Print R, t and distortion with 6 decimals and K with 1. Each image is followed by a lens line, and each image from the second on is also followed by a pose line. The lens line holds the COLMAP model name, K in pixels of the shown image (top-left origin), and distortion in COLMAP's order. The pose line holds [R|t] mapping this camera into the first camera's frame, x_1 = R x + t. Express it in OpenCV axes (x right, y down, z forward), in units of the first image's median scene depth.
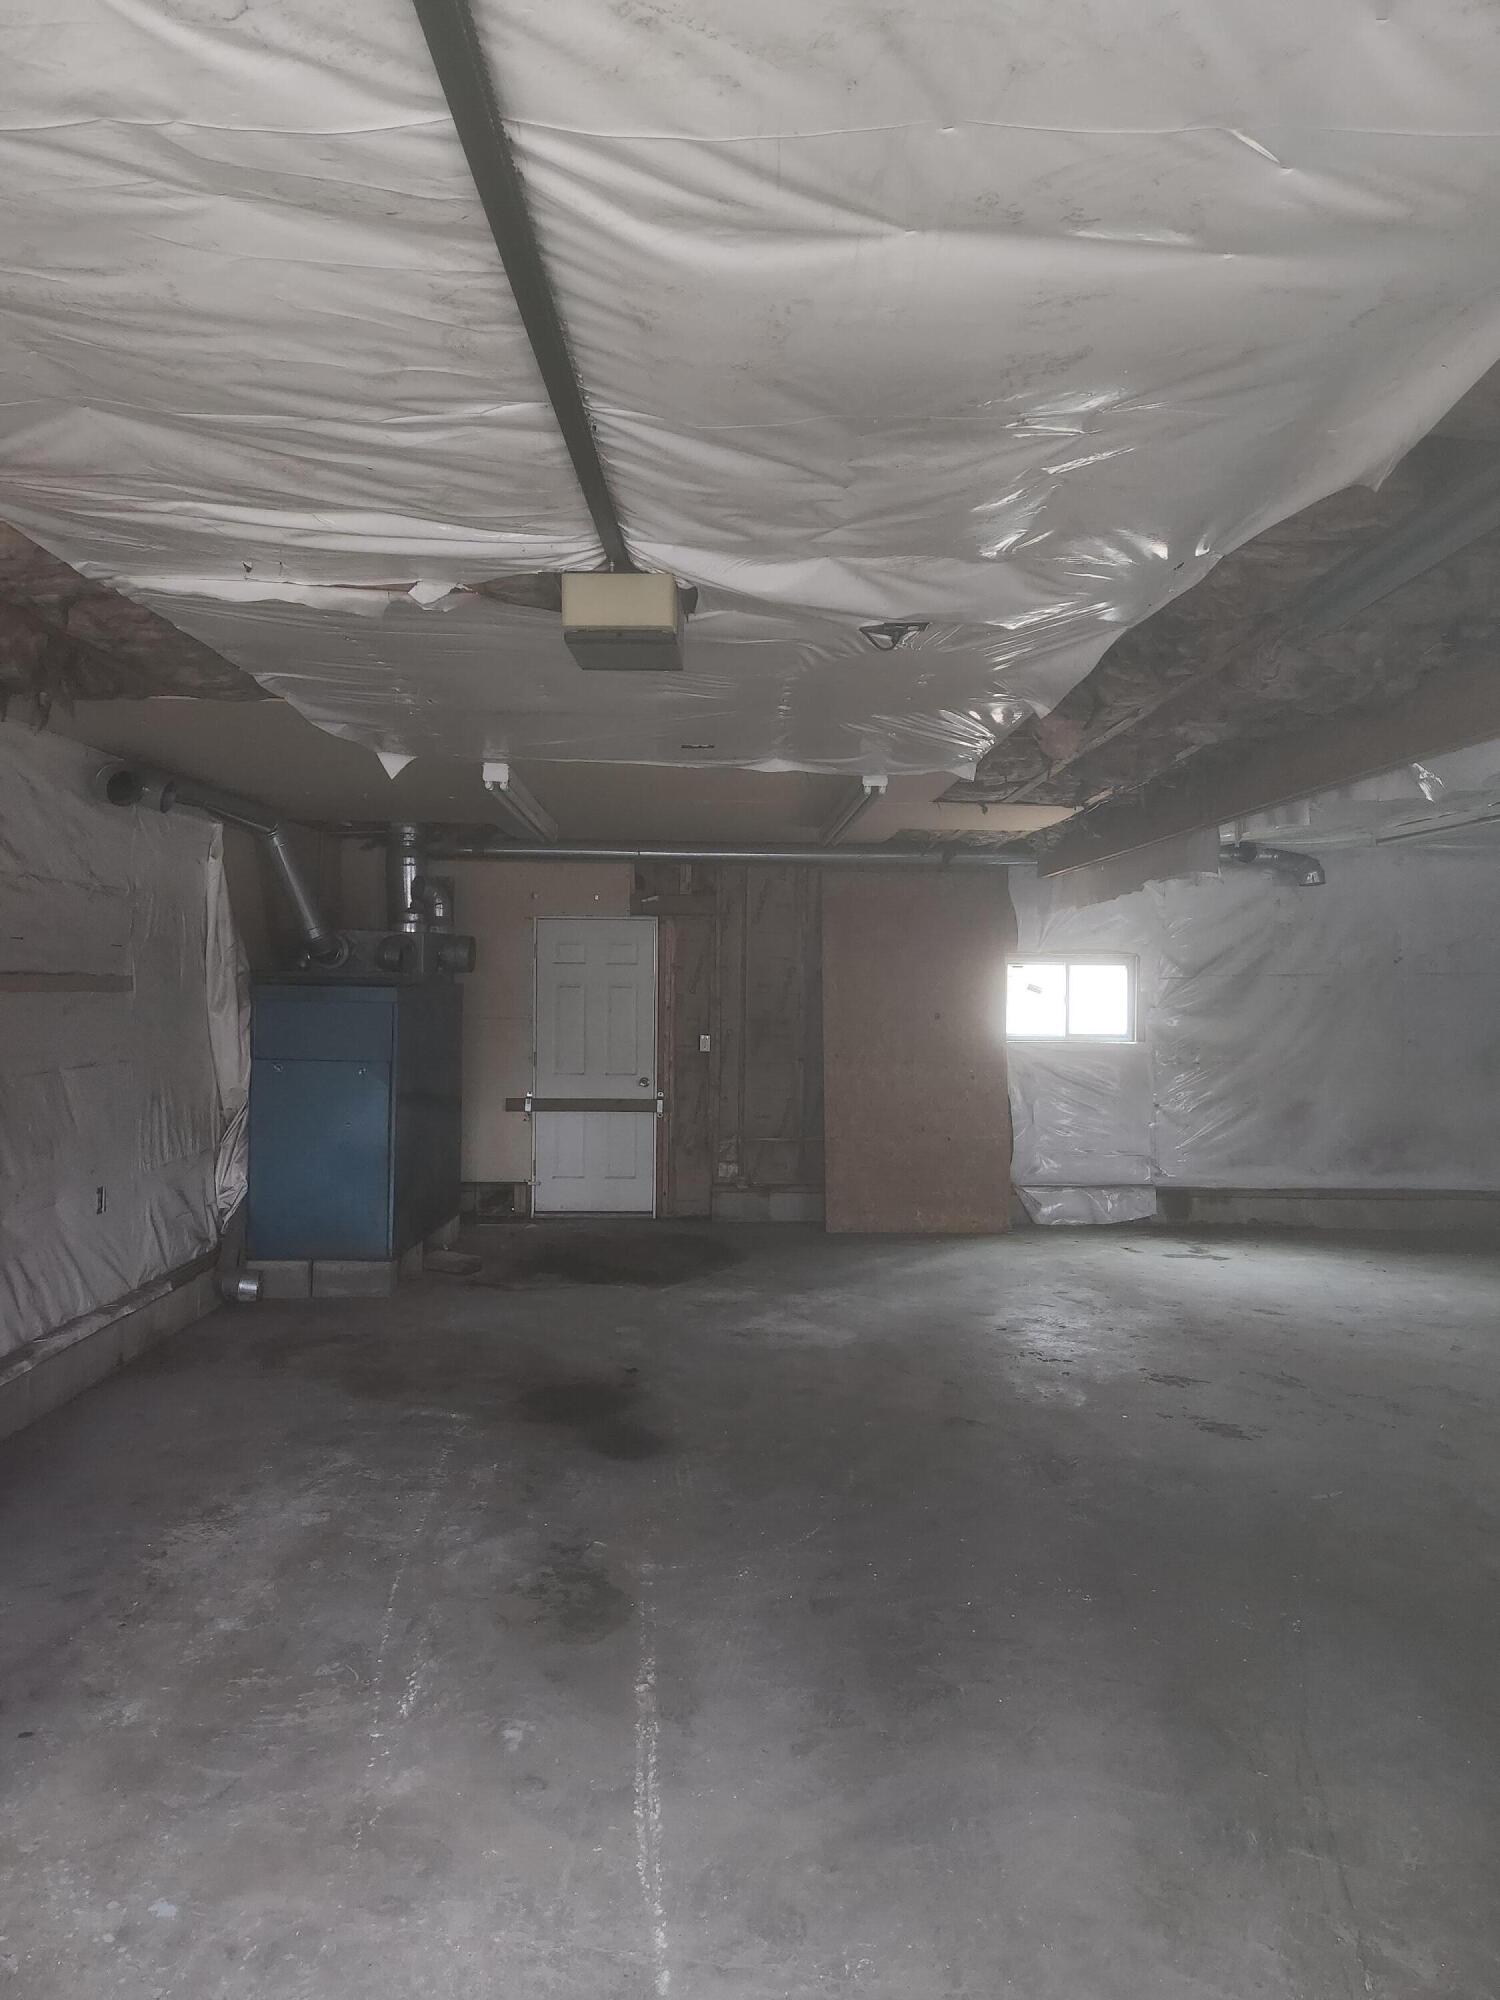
lens RADIAL K [[1418.3, 0, 750.0], [0, 1418.3, 999.7], [0, 0, 1]] dist [-0.009448, -0.004336]
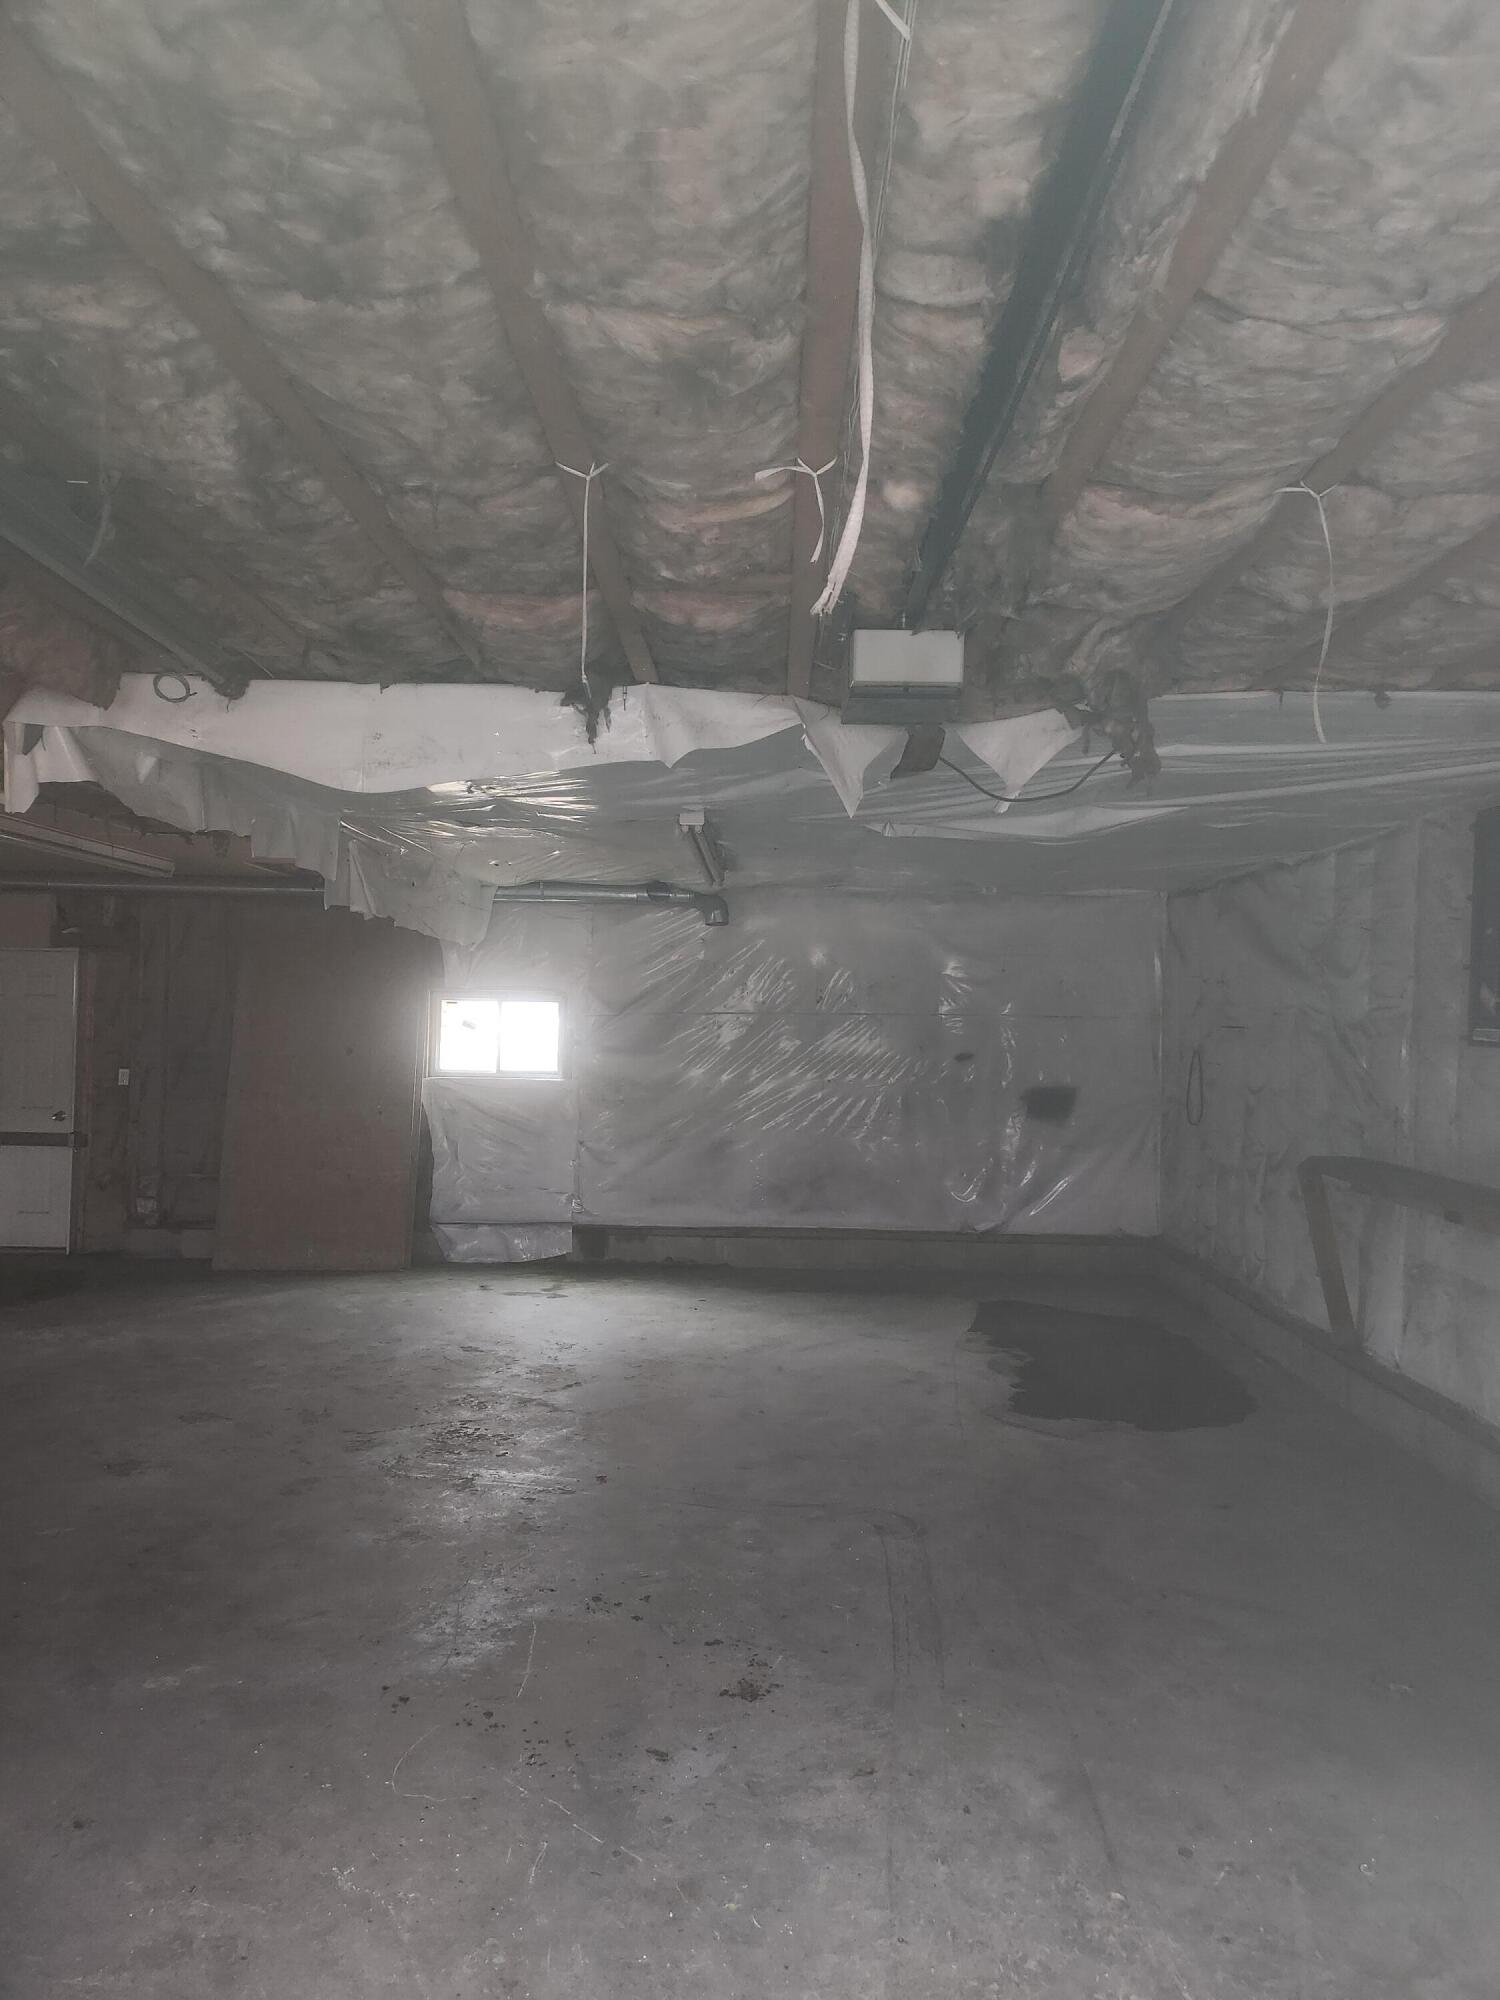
lens RADIAL K [[1418.3, 0, 750.1], [0, 1418.3, 999.8], [0, 0, 1]] dist [-0.009448, -0.004336]
pose [[0.999006, 0.009323, 0.043583, 0.362283], [-0.008126, 0.999587, -0.027558, 0.000557], [-0.043821, 0.027176, 0.998670, -0.004815]]
